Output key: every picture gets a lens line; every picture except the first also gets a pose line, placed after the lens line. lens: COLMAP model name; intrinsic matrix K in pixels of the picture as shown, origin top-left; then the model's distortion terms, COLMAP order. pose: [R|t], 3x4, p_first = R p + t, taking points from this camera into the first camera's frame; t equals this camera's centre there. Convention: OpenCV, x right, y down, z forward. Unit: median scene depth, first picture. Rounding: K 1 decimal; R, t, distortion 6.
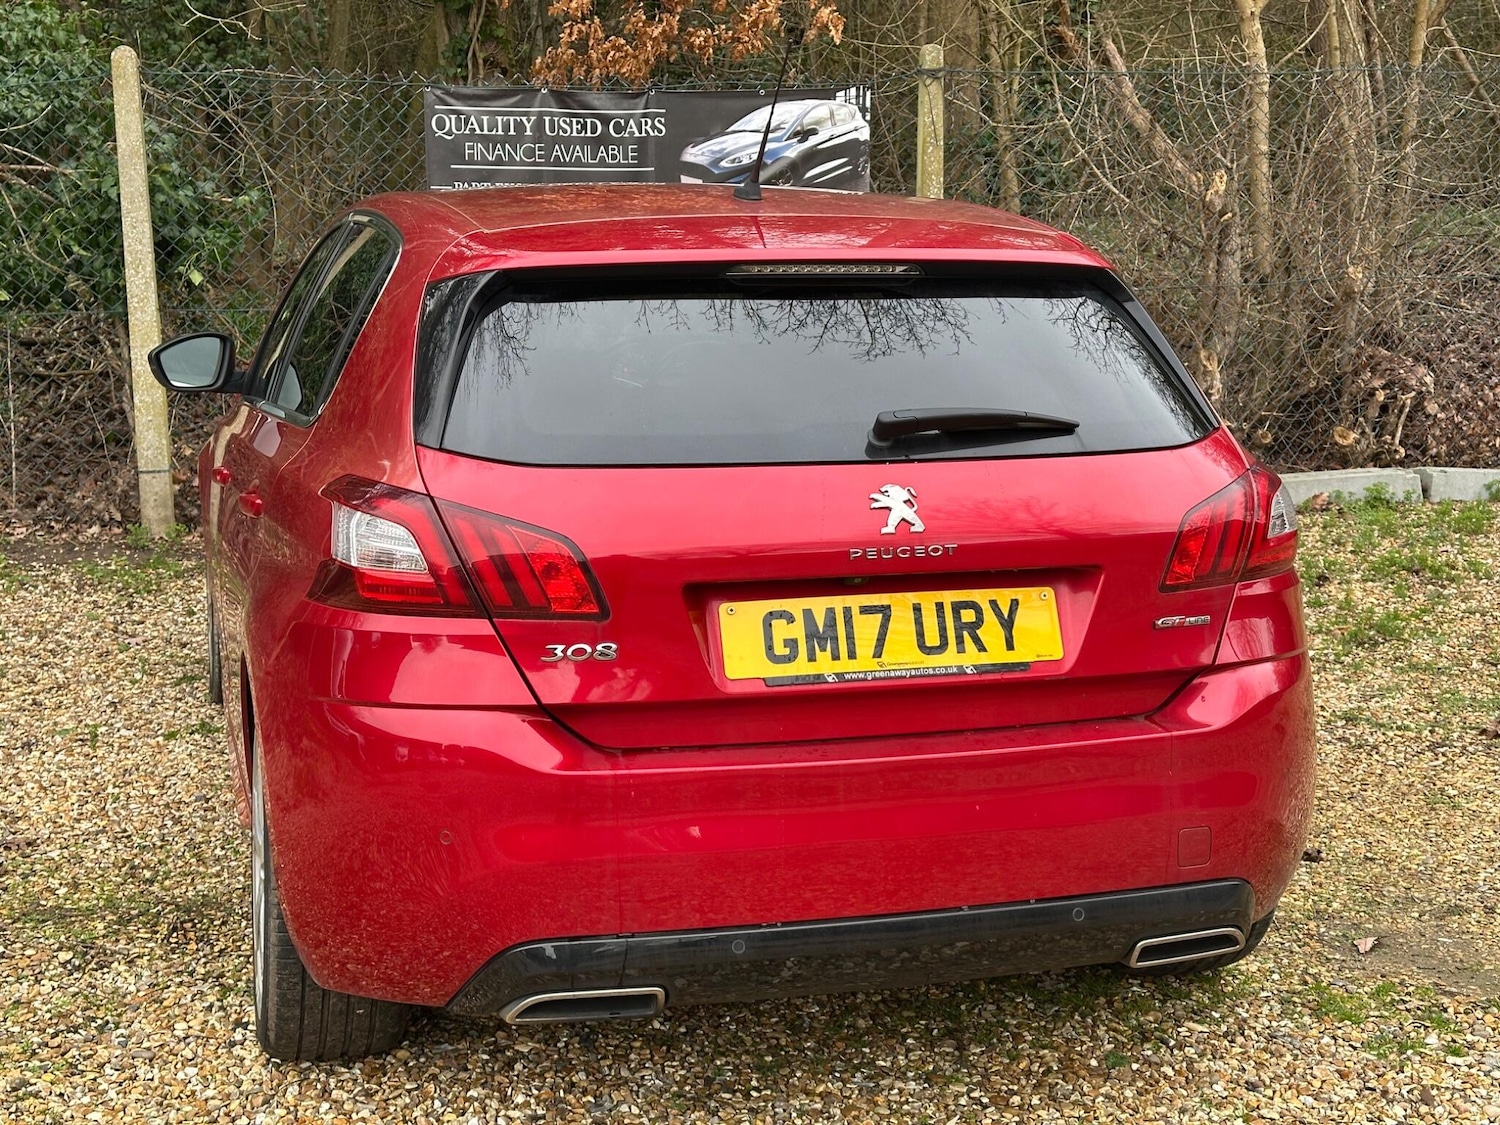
lens RADIAL K [[2023.9, 0, 761.3], [0, 2023.9, 566.8], [0, 0, 1]] dist [0.113644, 0.000000]
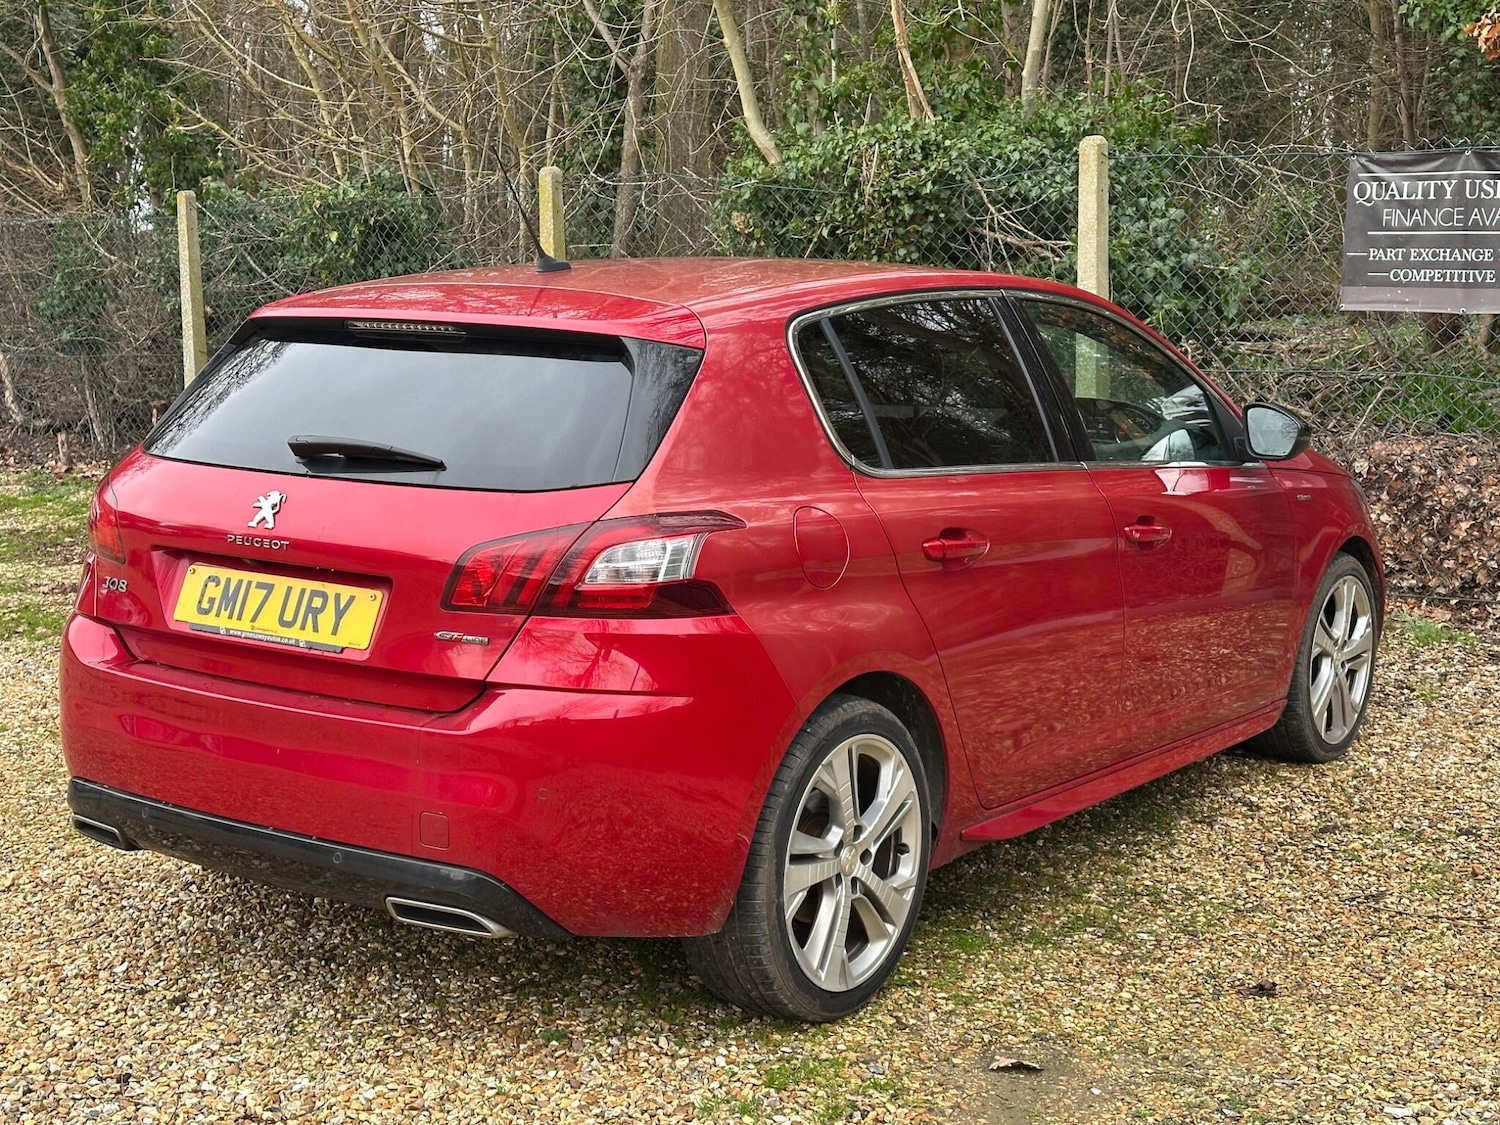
lens RADIAL K [[2023.9, 0, 746.8], [0, 2023.9, 551.7], [0, 0, 1]] dist [0.113644, 0.000000]
pose [[0.627159, 0.113182, -0.770624, 0.448219], [-0.141346, 0.989497, 0.030296, -0.029997], [0.765959, 0.089924, 0.636570, 0.144168]]
